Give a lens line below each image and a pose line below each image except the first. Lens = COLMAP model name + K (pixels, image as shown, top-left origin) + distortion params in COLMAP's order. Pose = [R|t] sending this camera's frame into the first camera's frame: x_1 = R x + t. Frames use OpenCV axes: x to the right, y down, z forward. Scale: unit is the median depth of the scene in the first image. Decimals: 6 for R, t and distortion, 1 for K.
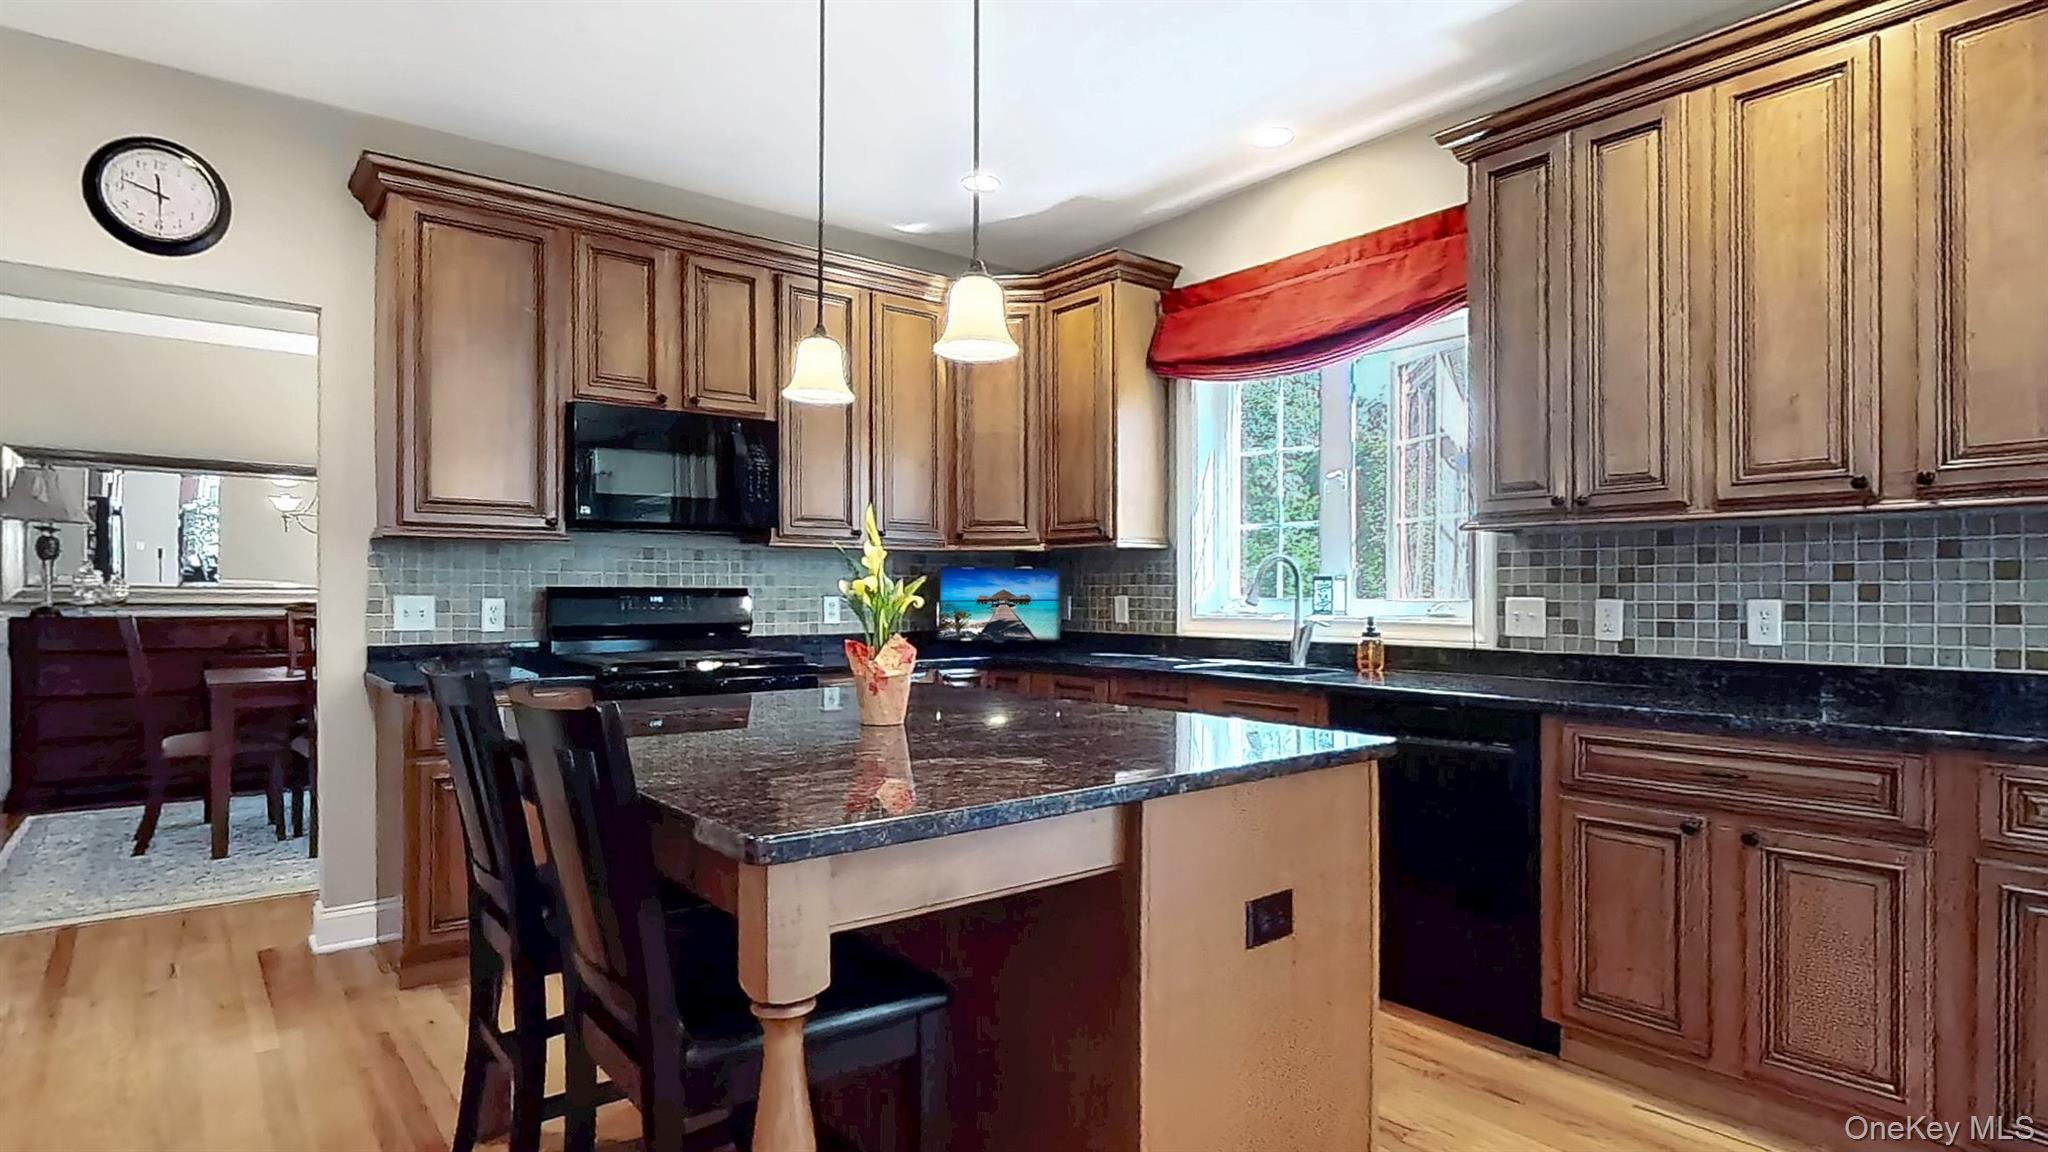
lens RADIAL K [[1037.4, 0, 1016.5], [0, 1037.4, 590.9], [0, 0, 1]] dist [-0.005304, -0.001207]
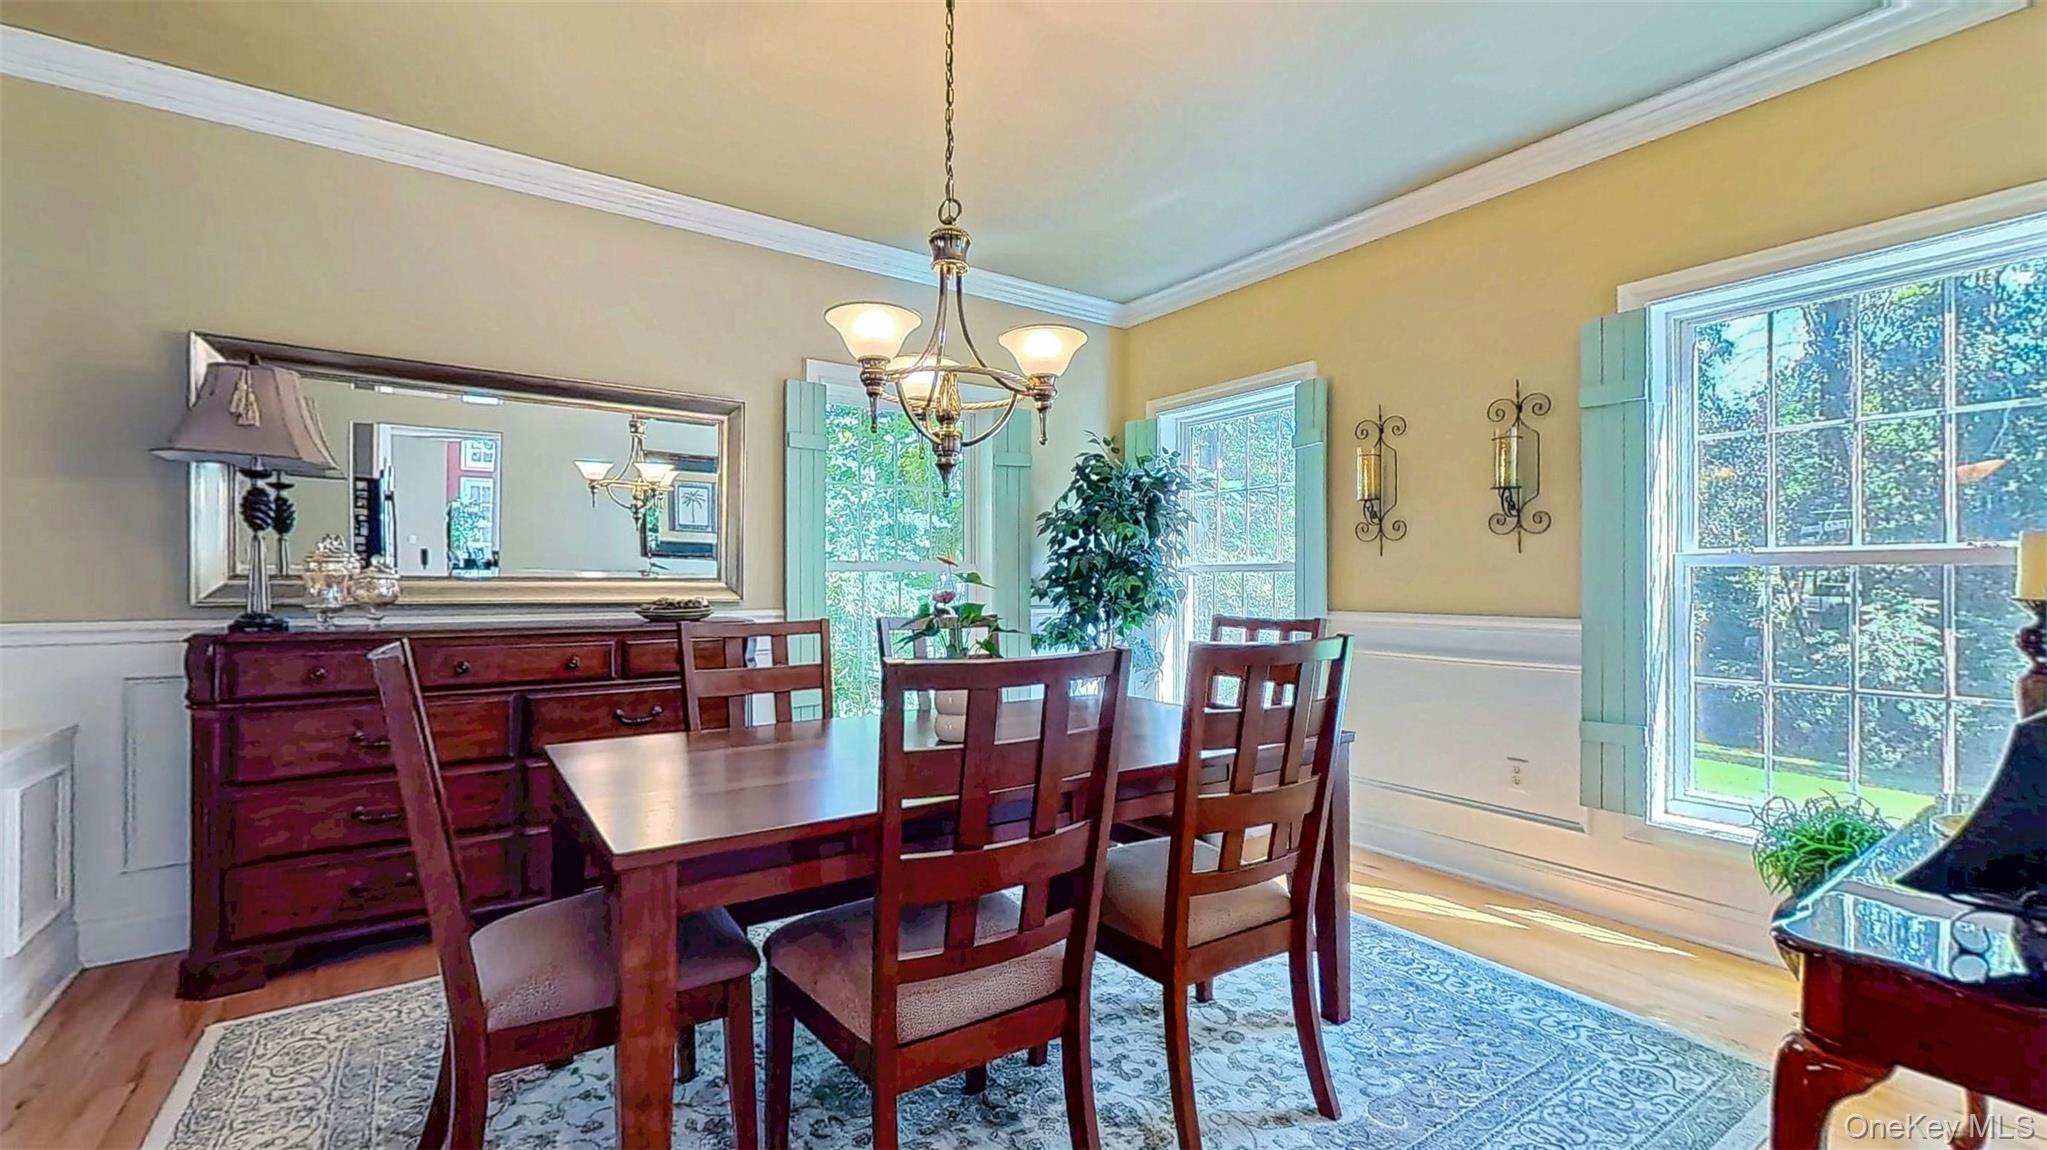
lens RADIAL K [[867.5, 0, 1025.2], [0, 867.5, 573.6], [0, 0, 1]] dist [0.004033, 0.000266]
pose [[0.996013, -0.008196, -0.088828, -0.364985], [0.007761, 0.999956, -0.005235, -0.000380], [0.088868, 0.004525, 0.996033, 0.427181]]
